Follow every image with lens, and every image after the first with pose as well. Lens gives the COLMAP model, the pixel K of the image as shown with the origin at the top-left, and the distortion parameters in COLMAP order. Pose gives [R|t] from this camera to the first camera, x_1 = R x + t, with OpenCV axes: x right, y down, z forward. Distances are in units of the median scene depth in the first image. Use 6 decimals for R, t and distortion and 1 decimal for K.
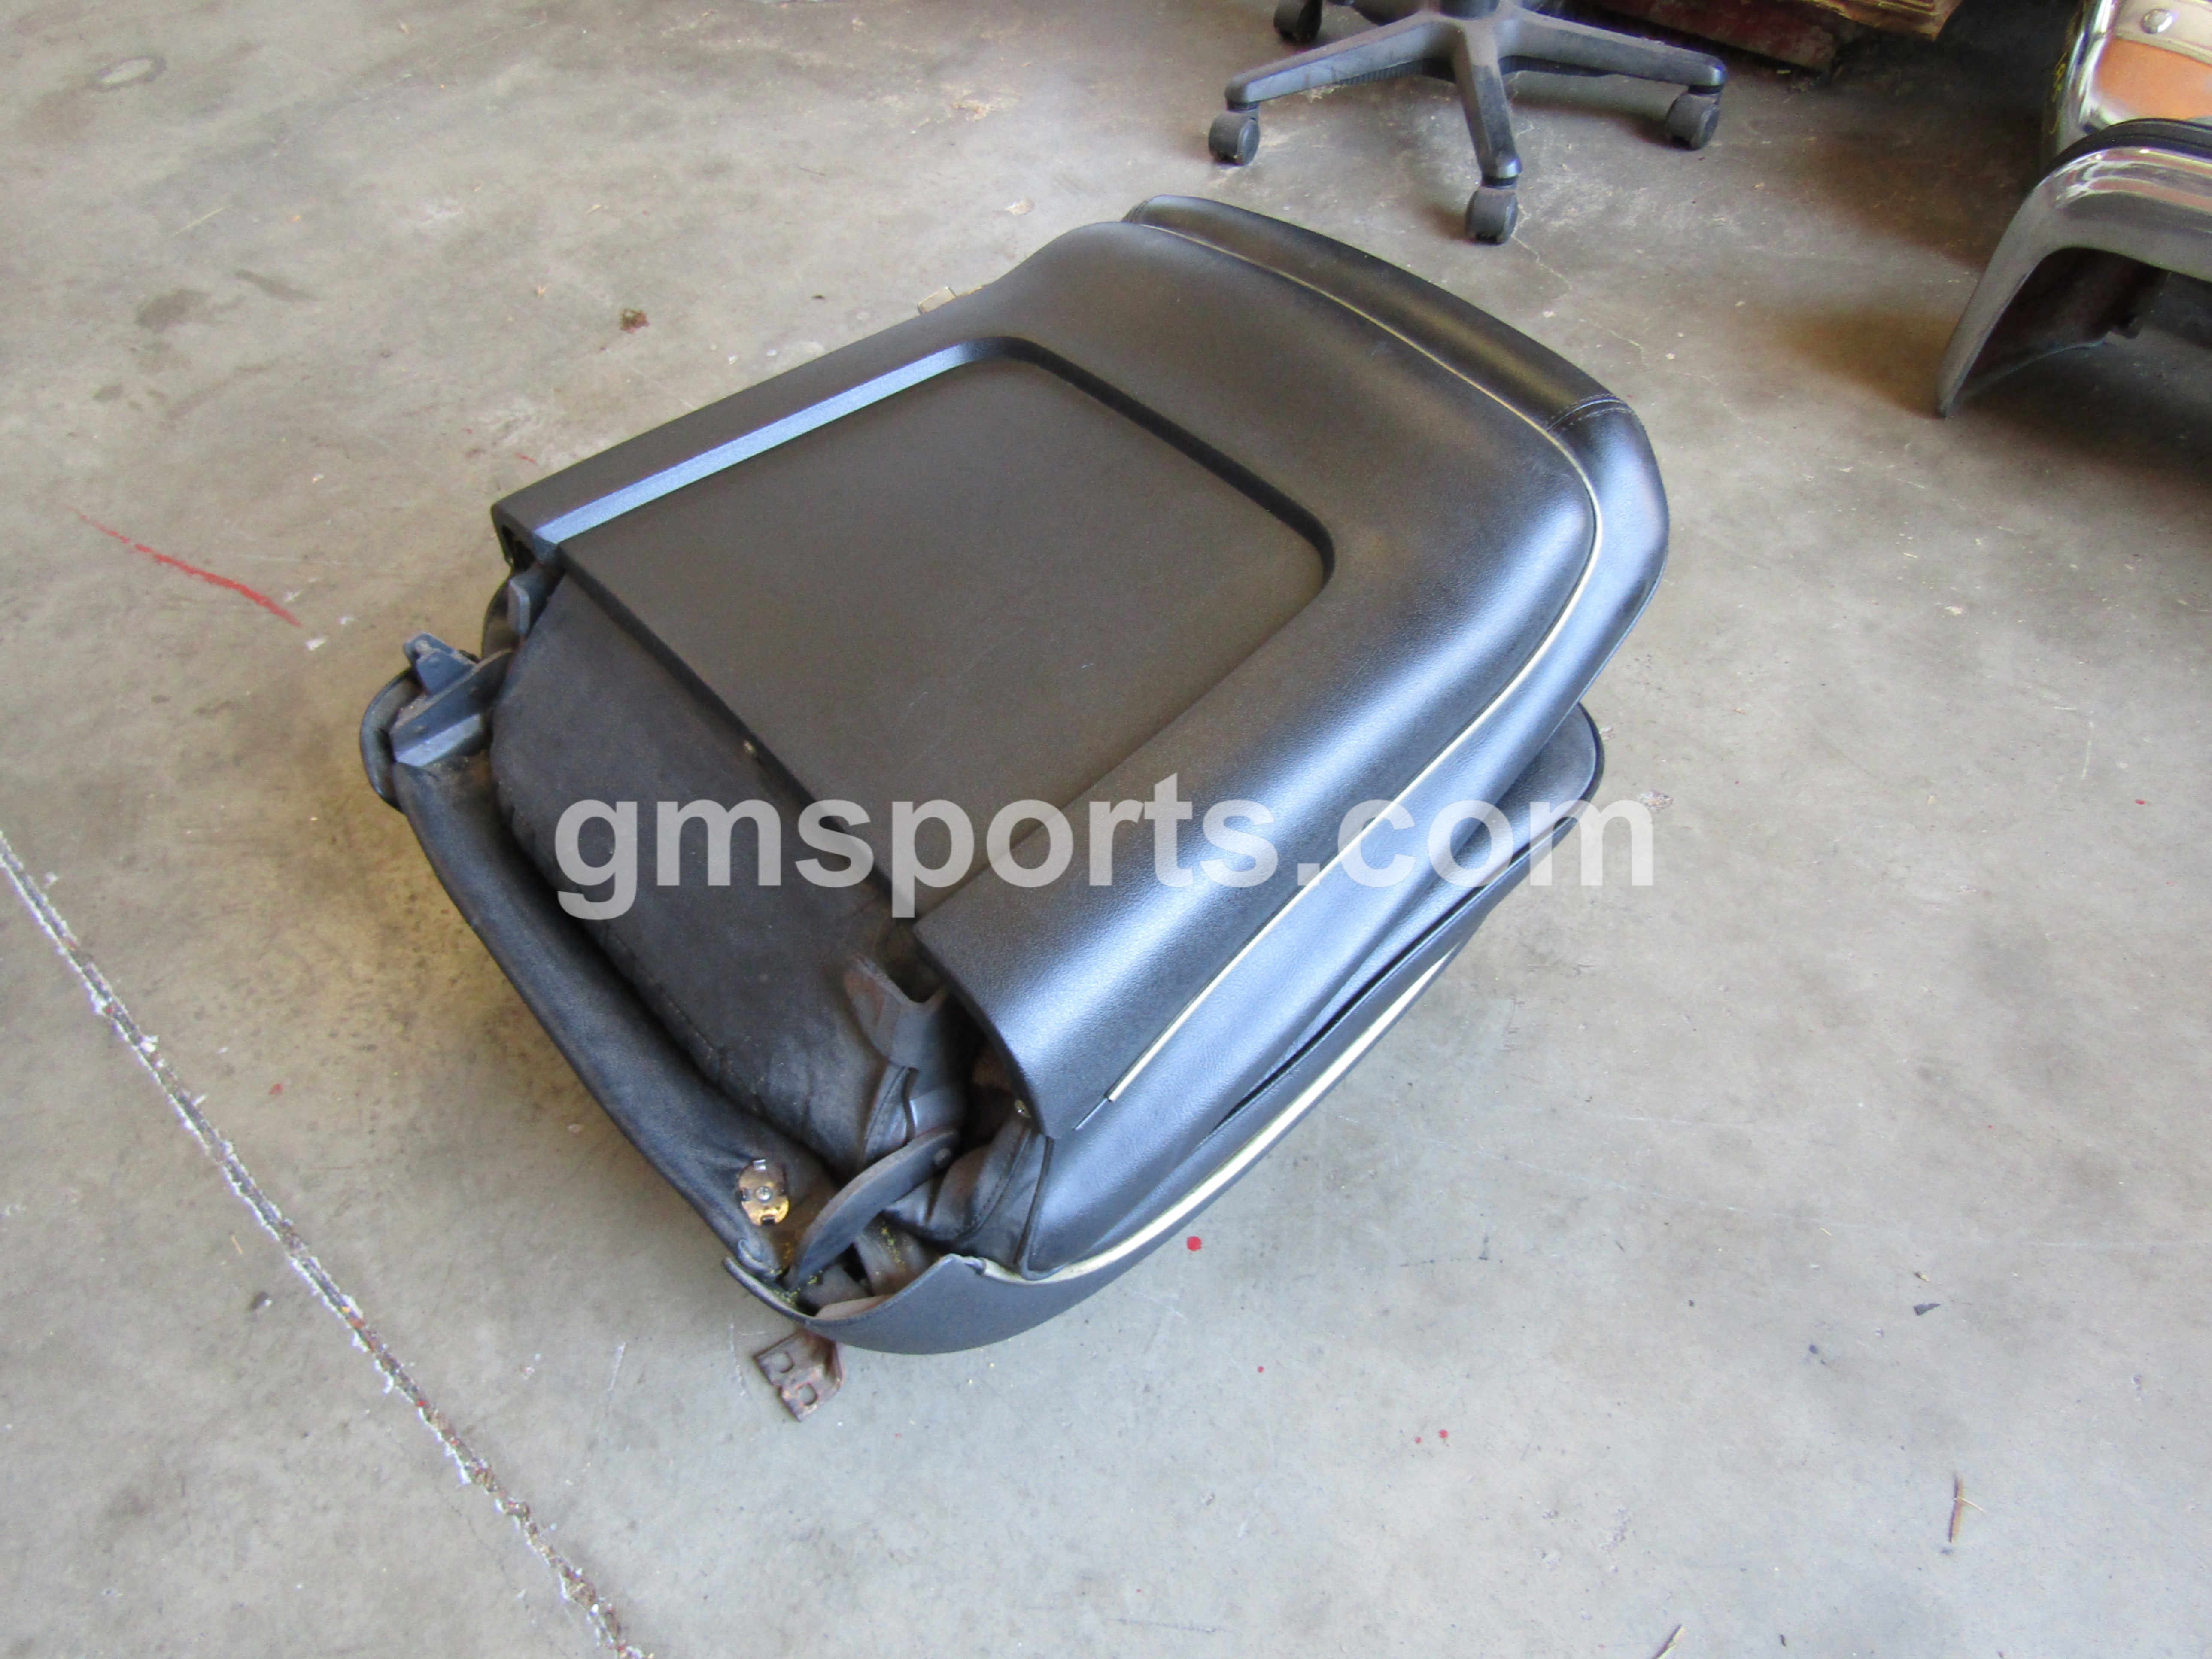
lens RADIAL K [[1571.6, 0, 1106.0], [0, 1571.6, 829.5], [0, 0, 1]] dist [-0.007827, -0.005776]
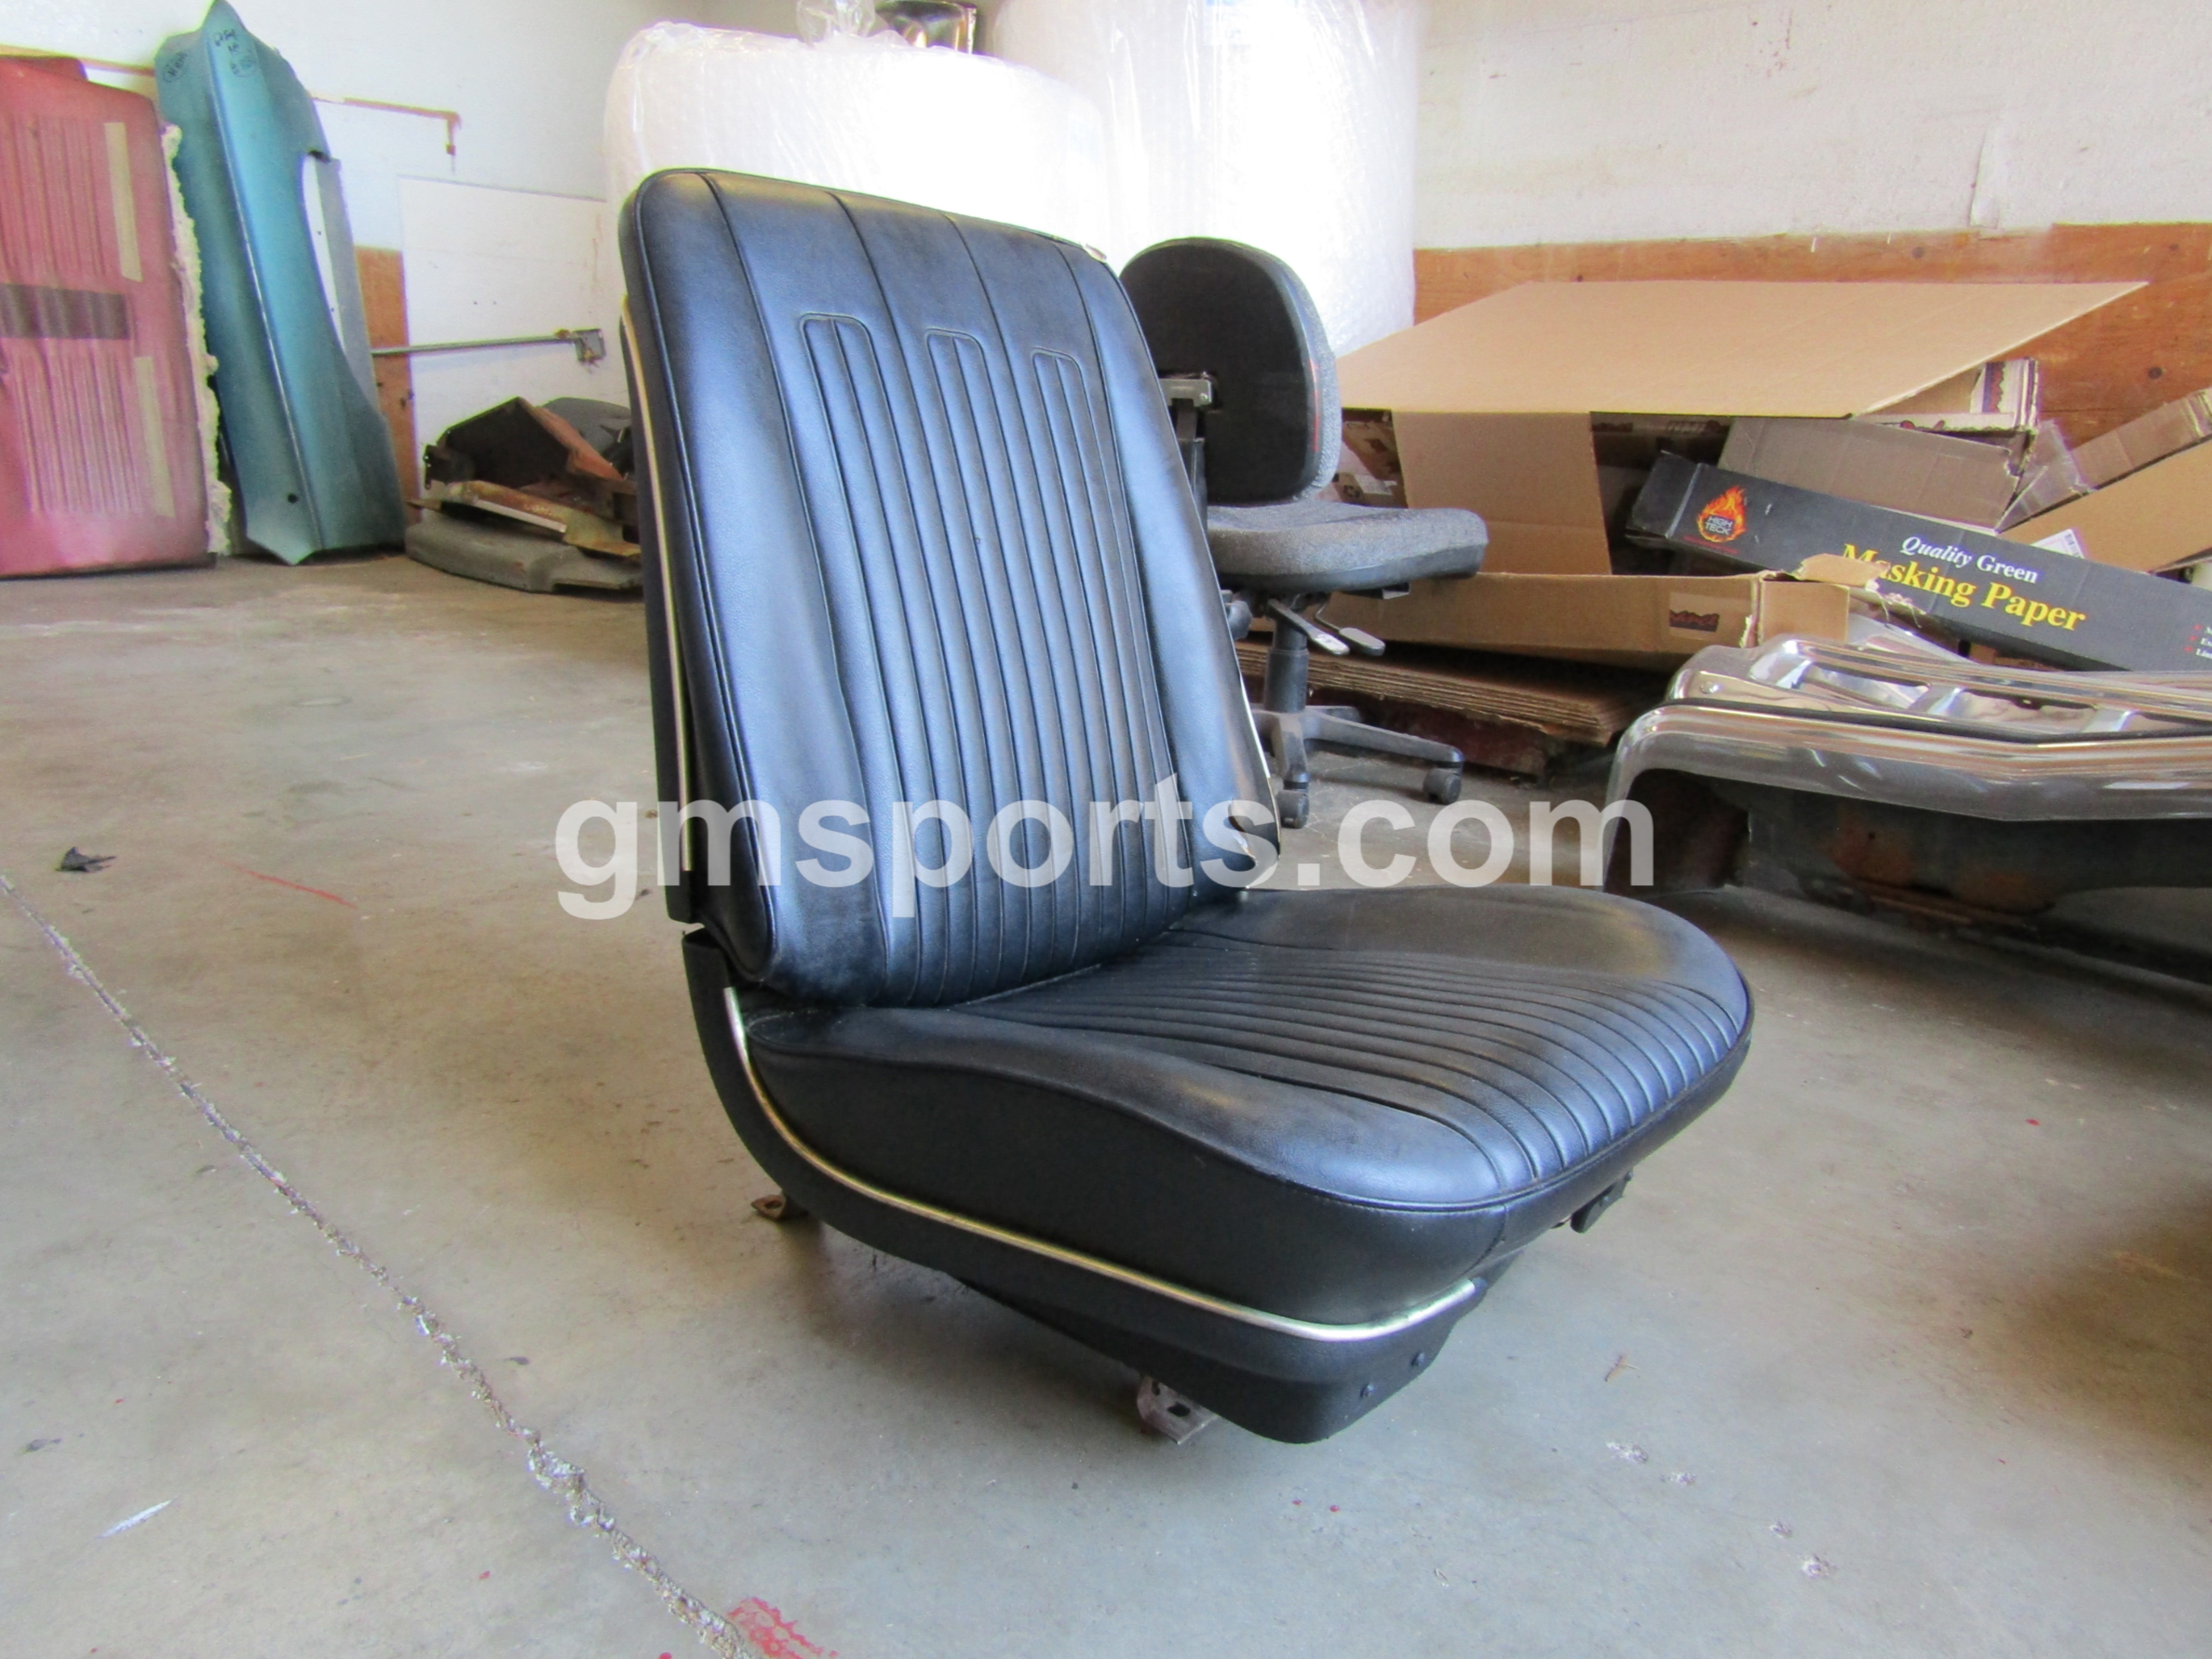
lens RADIAL K [[1583.2, 0, 1121.3], [0, 1583.2, 832.0], [0, 0, 1]] dist [-0.012329, -0.001312]
pose [[0.996555, 0.082866, 0.003219, 0.149832], [-0.066293, 0.819368, -0.569422, 0.686749], [-0.049823, 0.567248, 0.822039, -0.209256]]
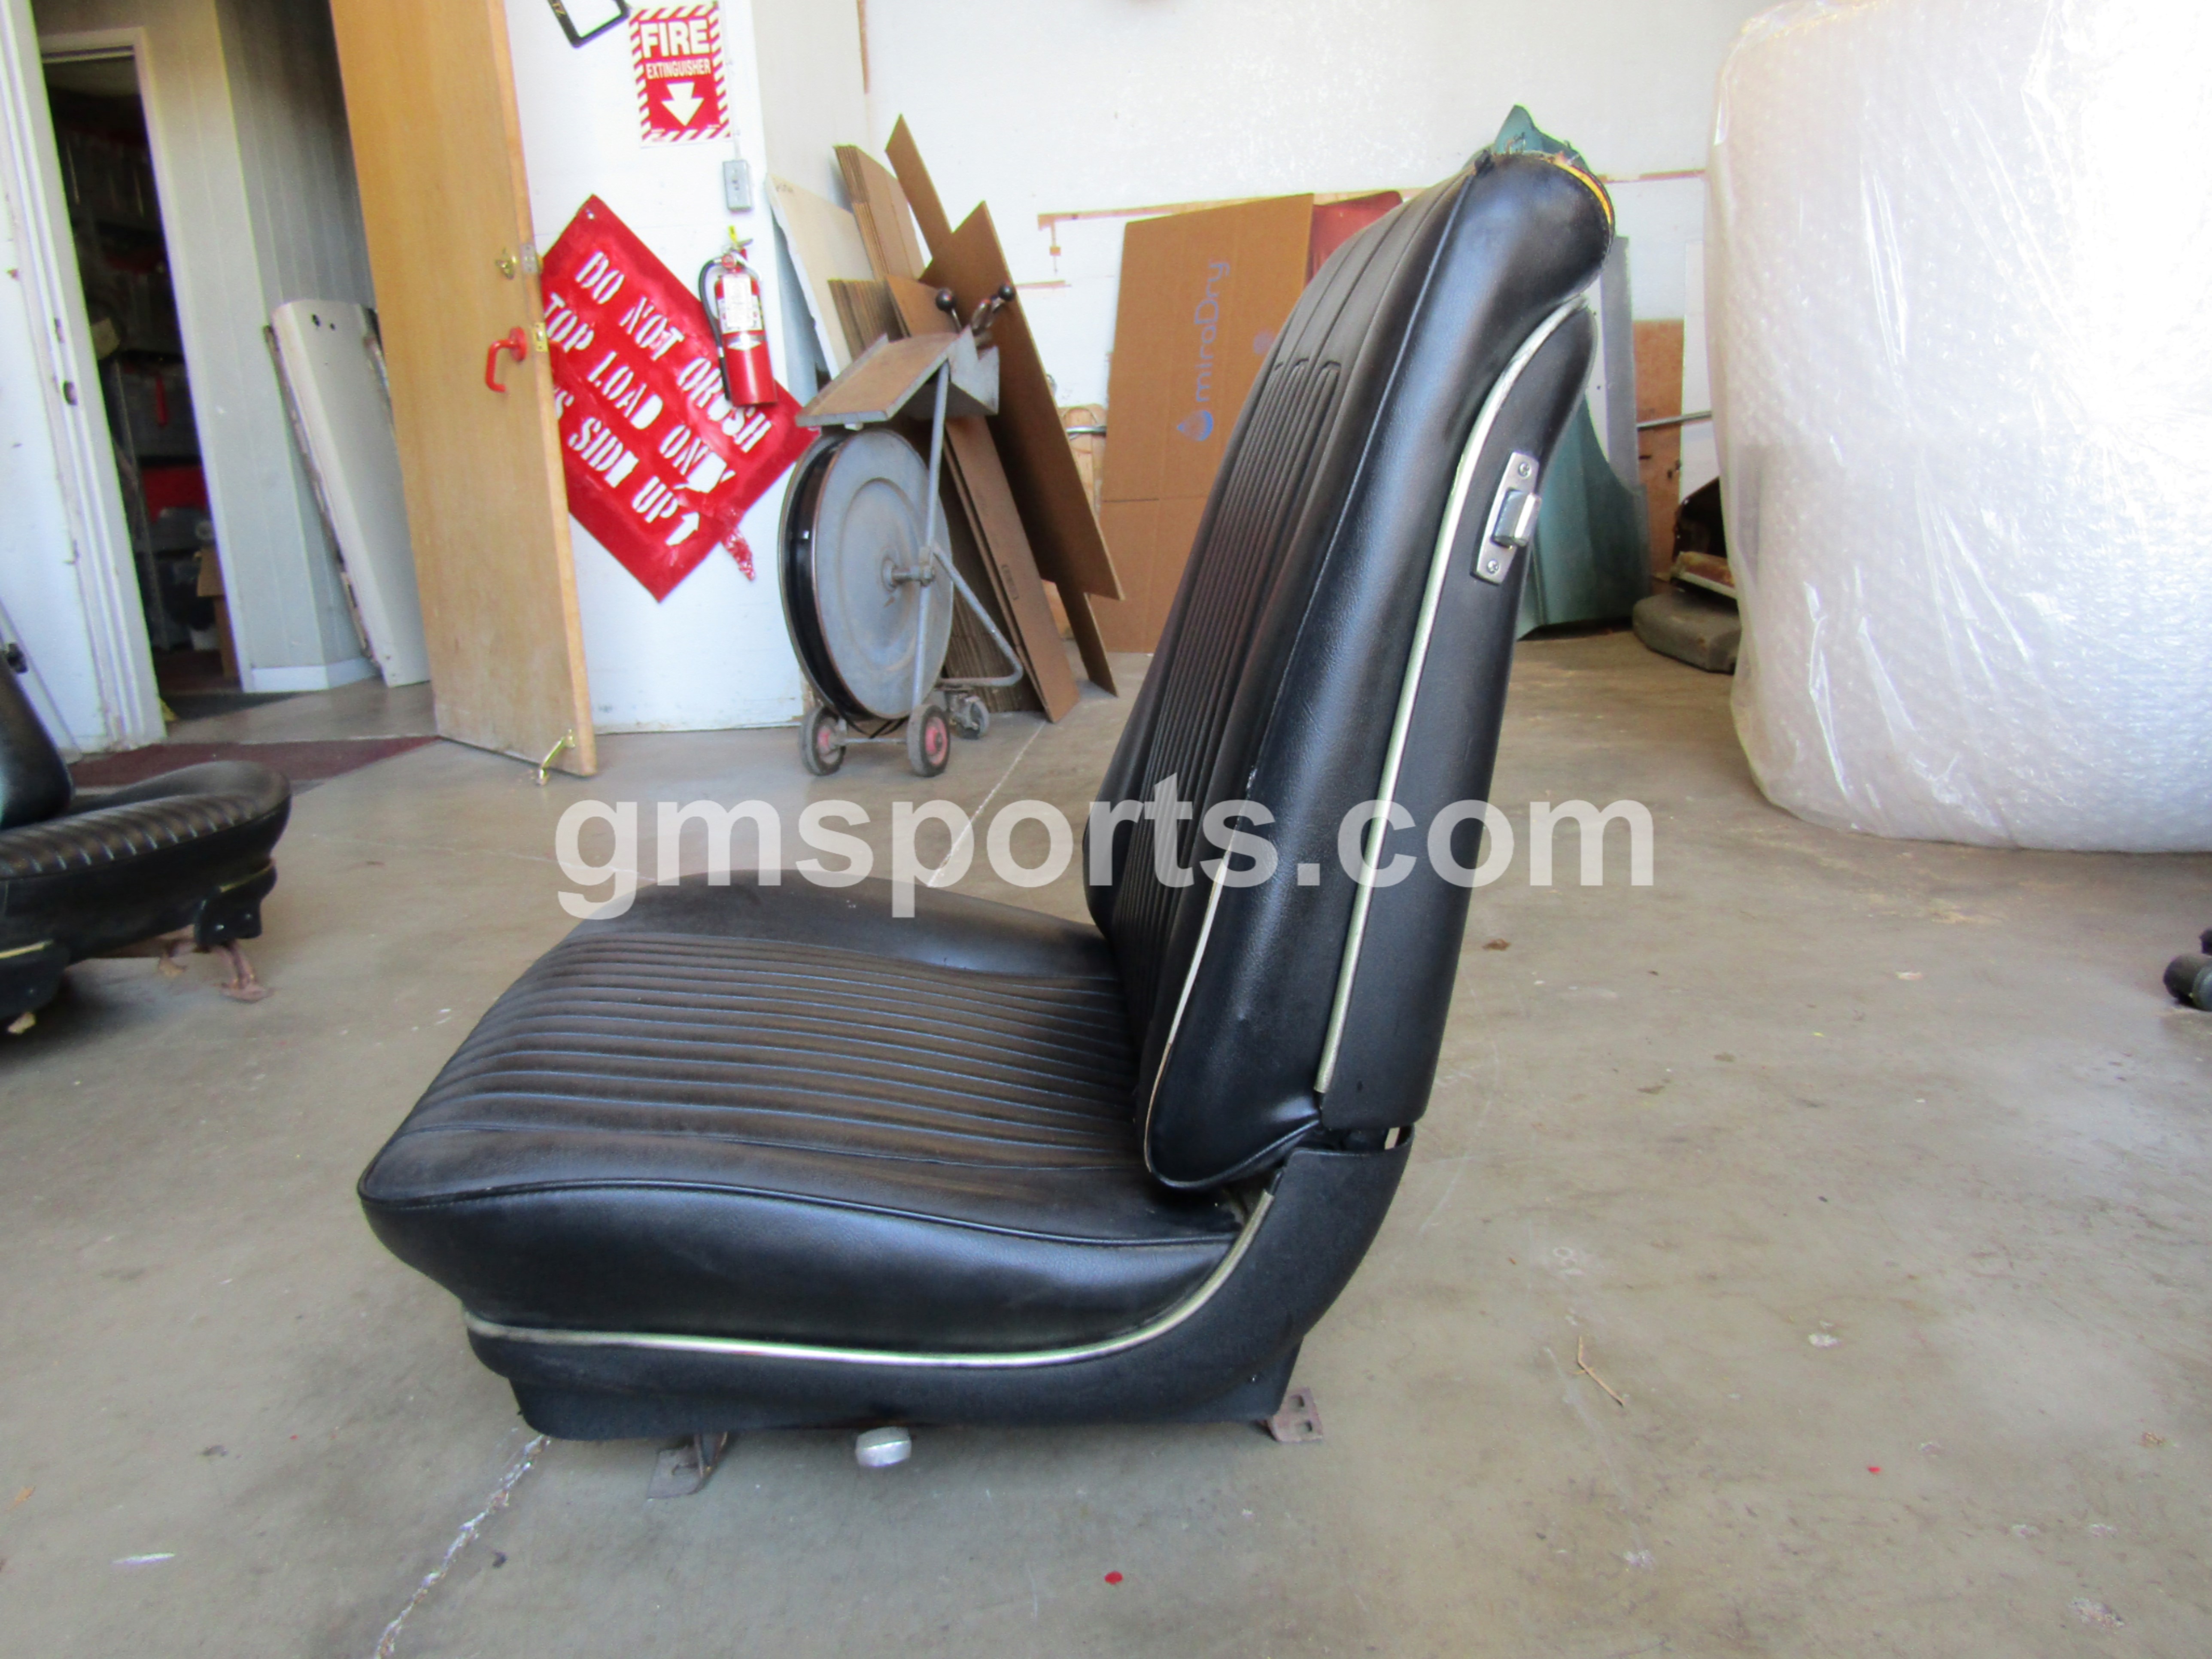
lens RADIAL K [[1588.0, 0, 1112.2], [0, 1588.0, 832.3], [0, 0, 1]] dist [-0.007428, 0.004582]
pose [[0.629521, 0.177154, -0.756518, 0.605751], [-0.577848, 0.757643, -0.303428, 0.199831], [0.519417, 0.628167, 0.579321, 0.200887]]
